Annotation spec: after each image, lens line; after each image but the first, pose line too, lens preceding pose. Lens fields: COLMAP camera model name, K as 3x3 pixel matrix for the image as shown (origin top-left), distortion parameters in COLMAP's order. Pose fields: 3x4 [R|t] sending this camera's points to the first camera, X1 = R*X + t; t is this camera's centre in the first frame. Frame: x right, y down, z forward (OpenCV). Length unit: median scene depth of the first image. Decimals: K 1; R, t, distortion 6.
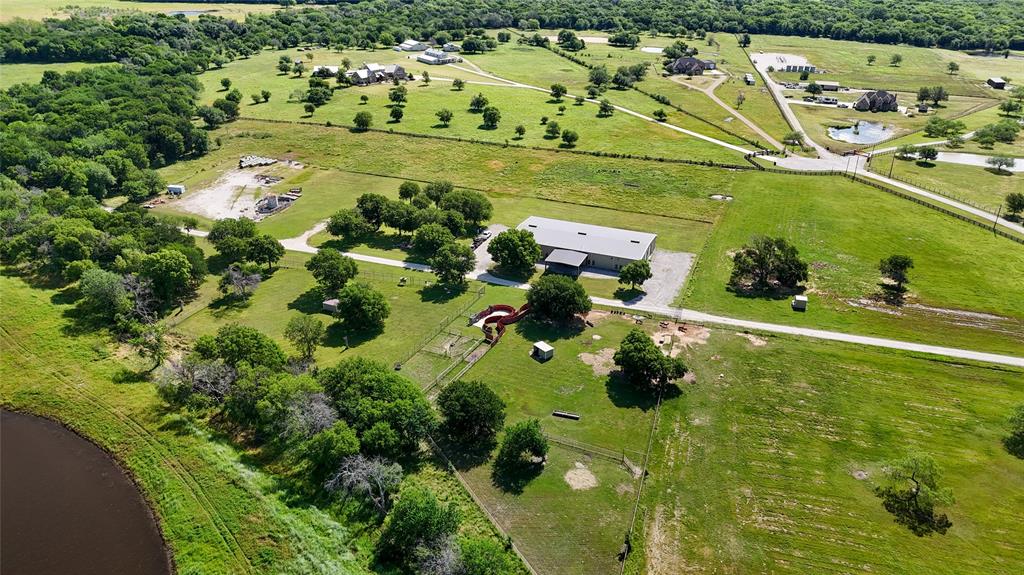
lens RADIAL K [[757.7, 0, 515.4], [0, 757.7, 291.0], [0, 0, 1]] dist [0.061128, -0.048970]
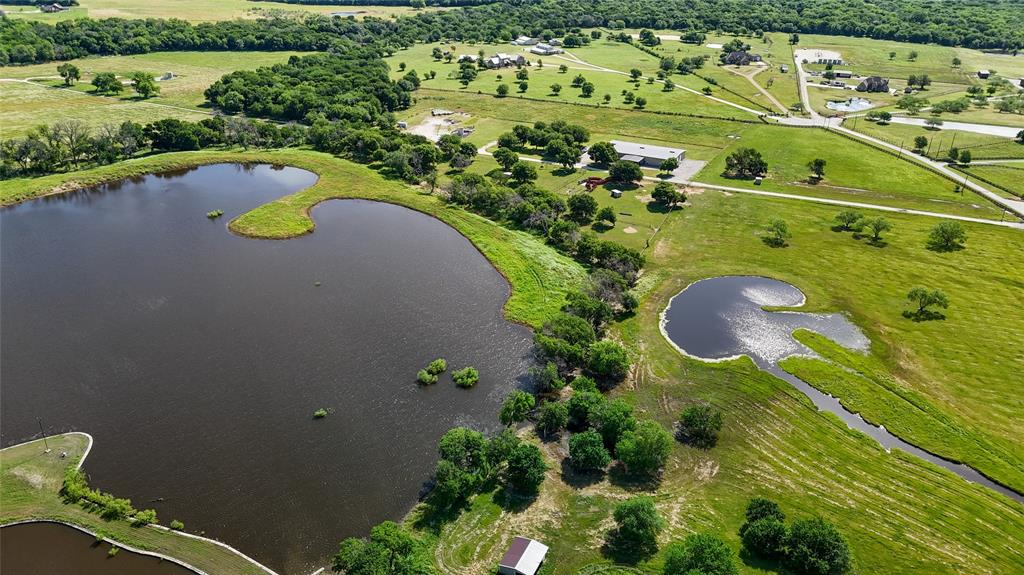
lens RADIAL K [[757.7, 0, 508.0], [0, 757.7, 287.0], [0, 0, 1]] dist [0.061128, -0.048970]
pose [[0.993192, 0.045876, -0.107074, -0.009772], [-0.045959, 0.998942, 0.001687, 0.149926], [0.107038, 0.003246, 0.994250, -0.455356]]
